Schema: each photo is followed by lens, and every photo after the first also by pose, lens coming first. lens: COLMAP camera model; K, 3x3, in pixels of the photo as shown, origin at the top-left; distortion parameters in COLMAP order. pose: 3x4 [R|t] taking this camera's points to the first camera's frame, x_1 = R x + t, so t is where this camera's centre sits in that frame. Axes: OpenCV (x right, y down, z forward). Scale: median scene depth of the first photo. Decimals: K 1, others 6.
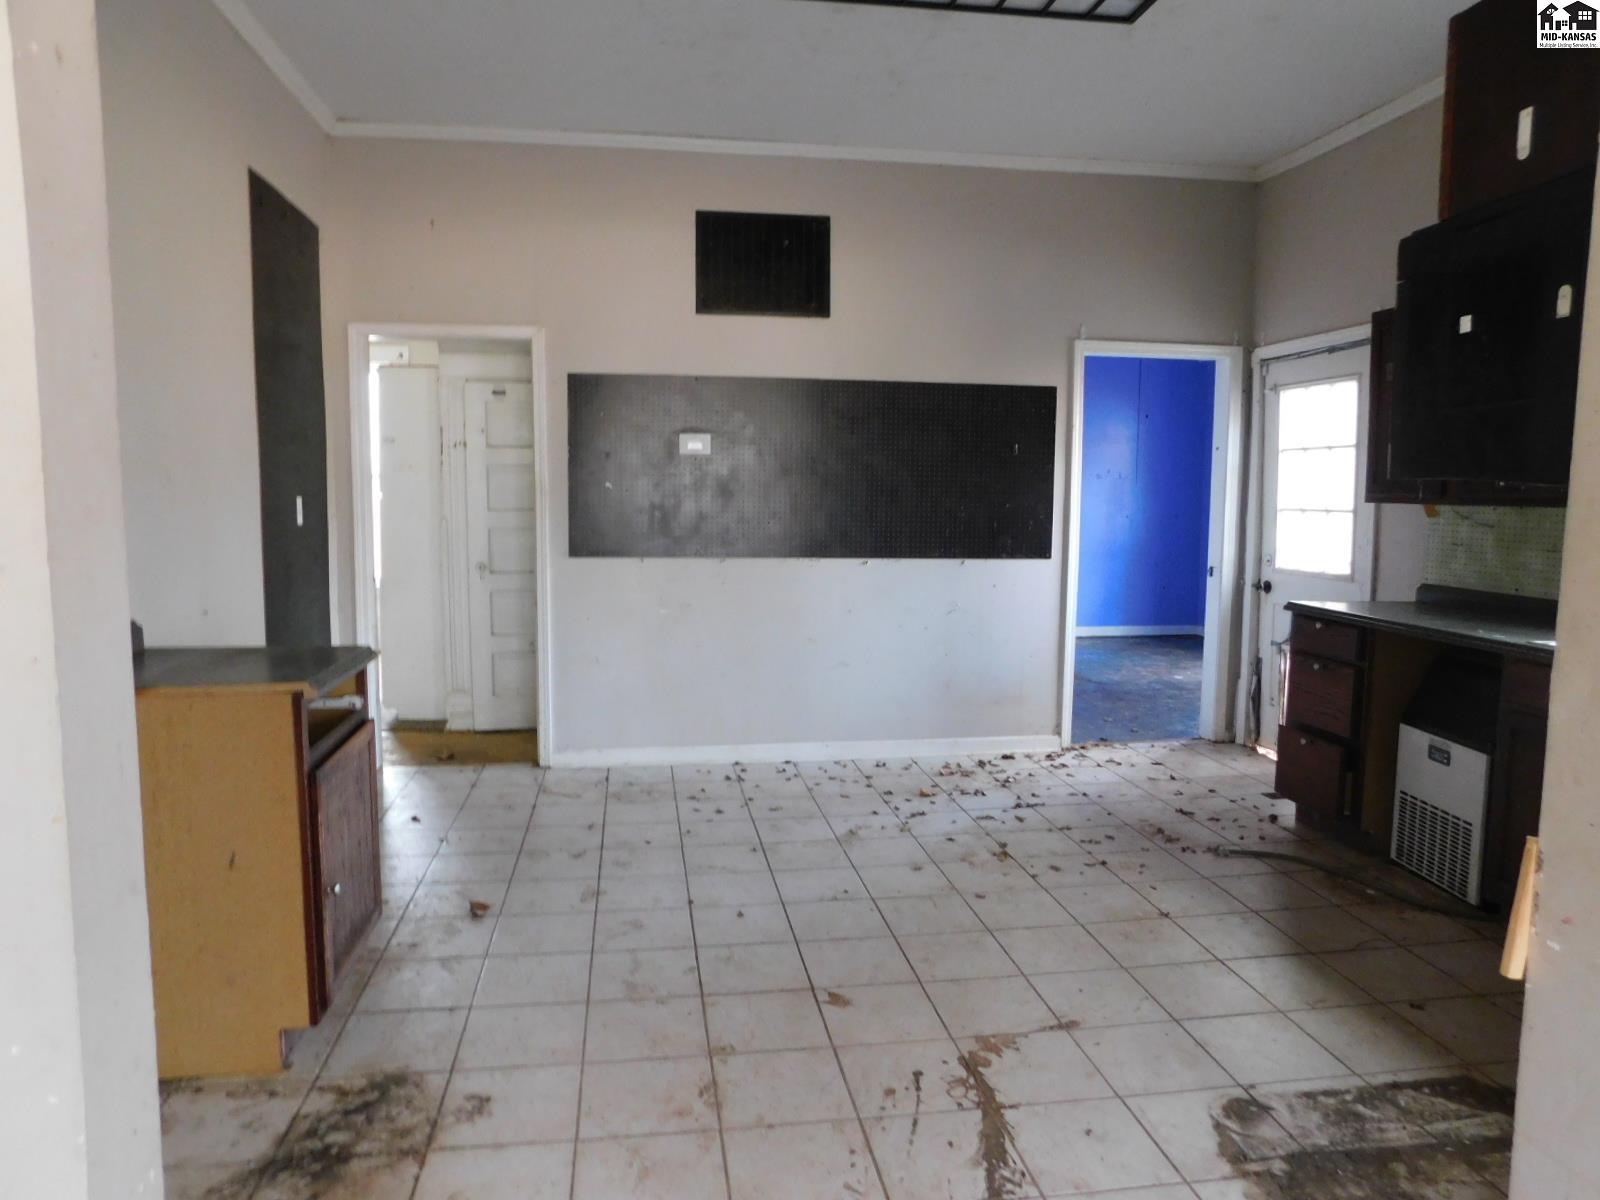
lens RADIAL K [[1059.9, 0, 794.5], [0, 1059.9, 600.0], [0, 0, 1]] dist [-0.079648, 0.061239]
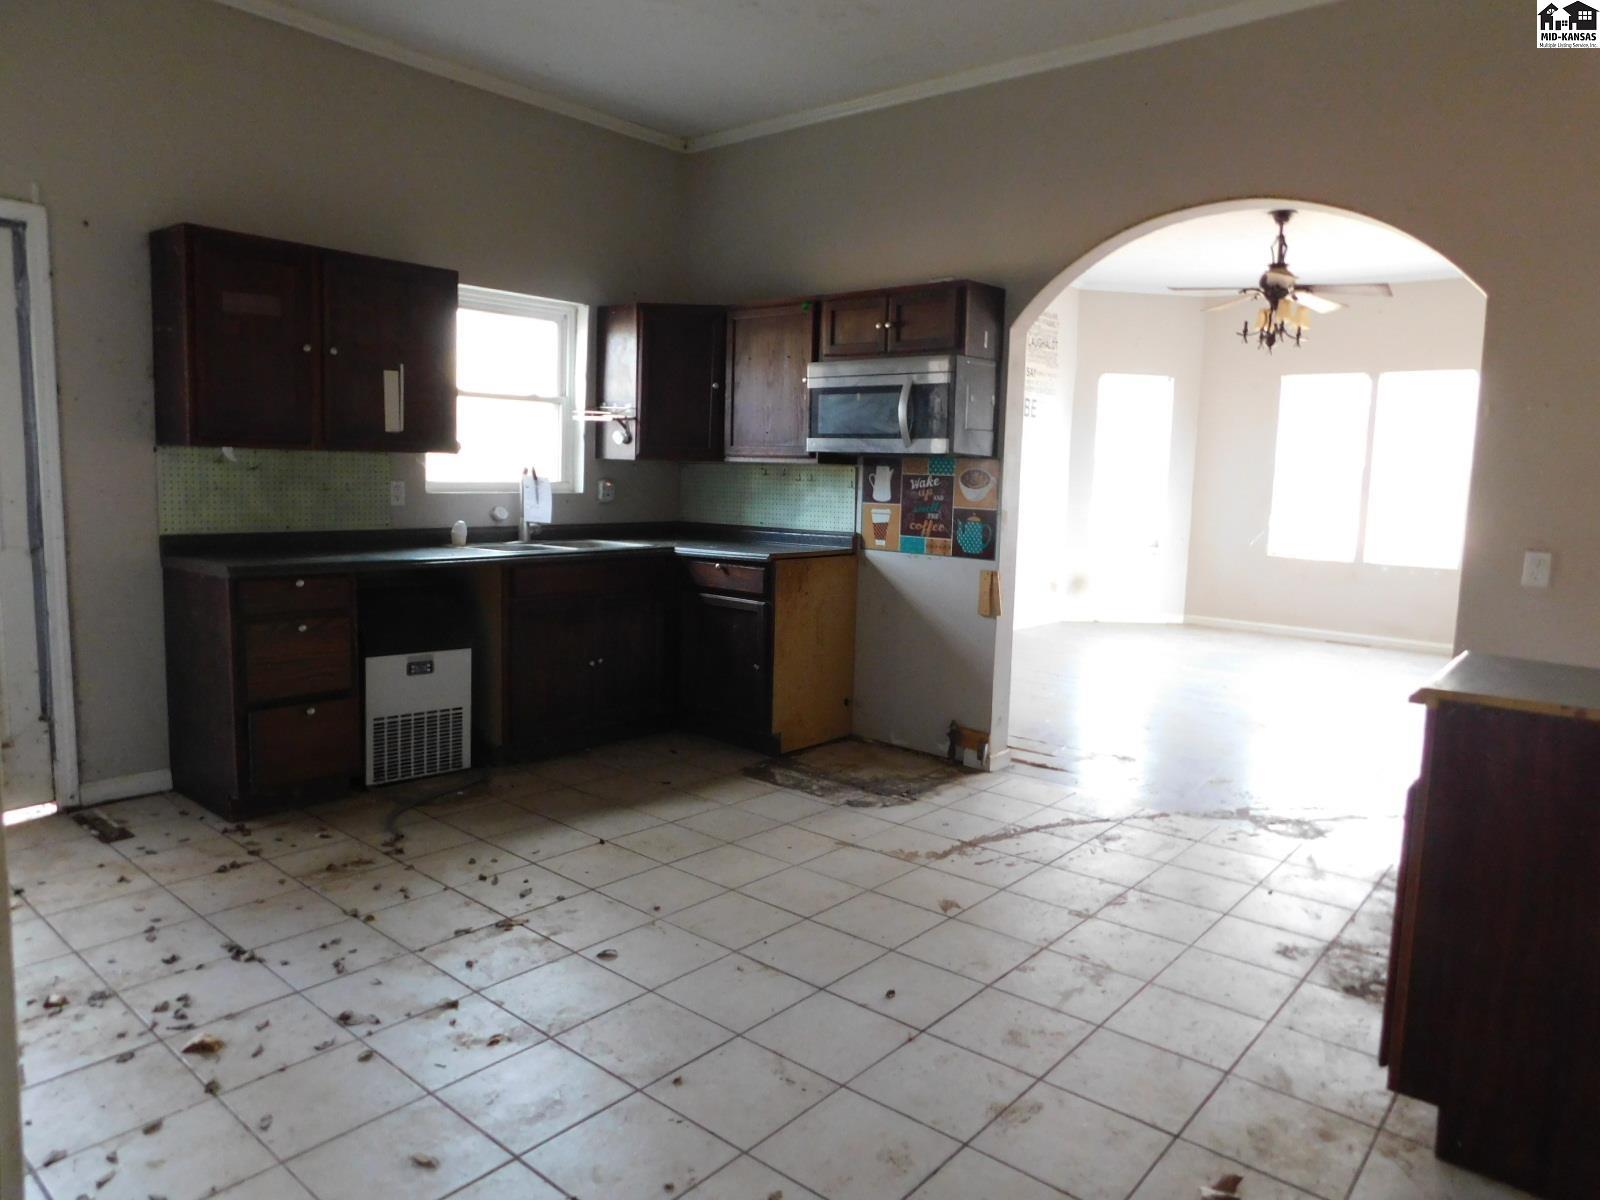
lens RADIAL K [[1059.9, 0, 794.5], [0, 1059.9, 600.0], [0, 0, 1]] dist [-0.079648, 0.061239]
pose [[-0.656583, -0.119731, 0.744690, -0.530768], [0.043257, 0.979718, 0.195657, -0.139674], [-0.753013, 0.160678, -0.638087, 1.450692]]
